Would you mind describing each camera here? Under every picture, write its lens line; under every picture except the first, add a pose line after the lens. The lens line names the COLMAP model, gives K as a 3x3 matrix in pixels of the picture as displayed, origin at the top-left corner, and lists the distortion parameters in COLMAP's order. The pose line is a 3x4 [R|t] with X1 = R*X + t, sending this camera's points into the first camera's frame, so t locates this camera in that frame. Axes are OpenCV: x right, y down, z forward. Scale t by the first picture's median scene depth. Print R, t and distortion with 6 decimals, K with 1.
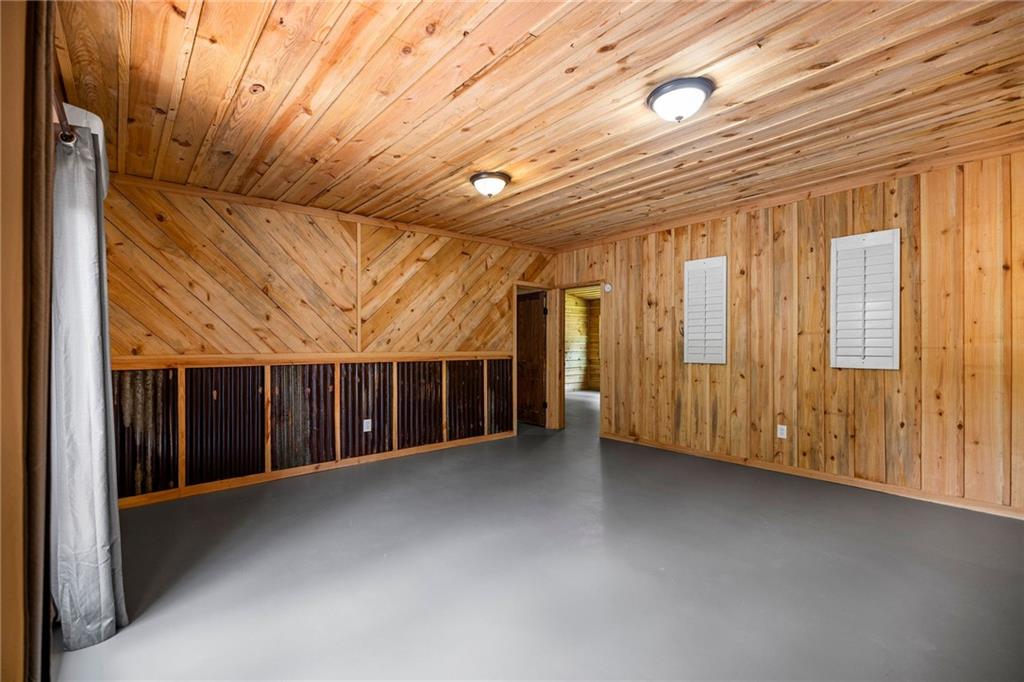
lens RADIAL K [[434.0, 0, 509.9], [0, 434.0, 348.0], [0, 0, 1]] dist [-0.002729, 0.000065]
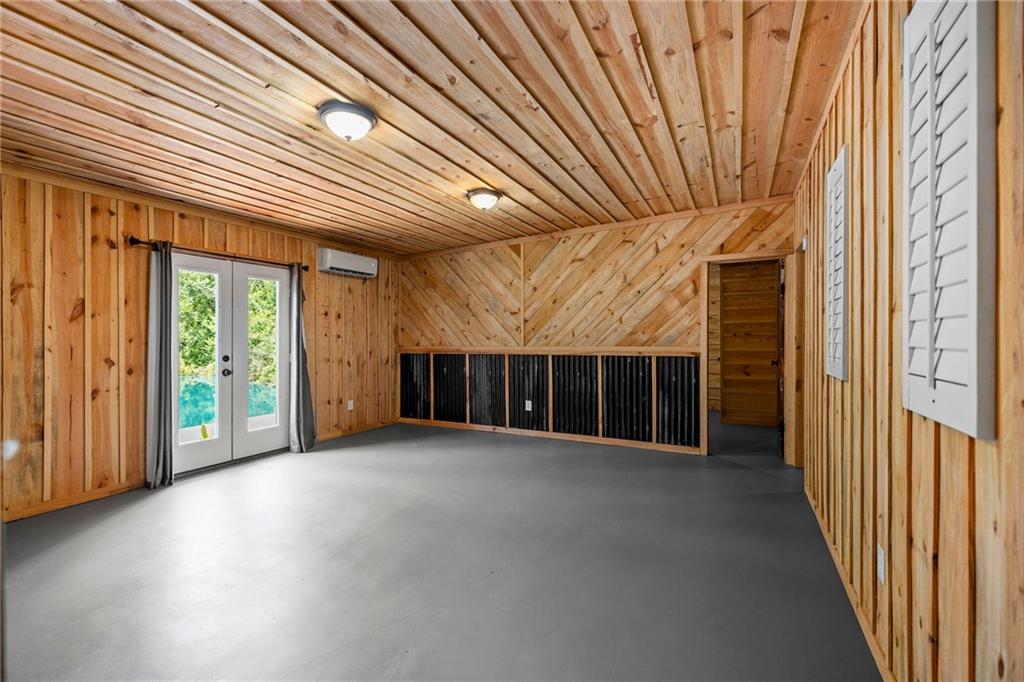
lens RADIAL K [[434.0, 0, 511.4], [0, 434.0, 339.3], [0, 0, 1]] dist [-0.002729, 0.000065]
pose [[0.351228, 0.001808, -0.936288, 0.768787], [0.004180, 0.999985, 0.003499, -0.013600], [0.936281, -0.005143, 0.351215, 0.496007]]
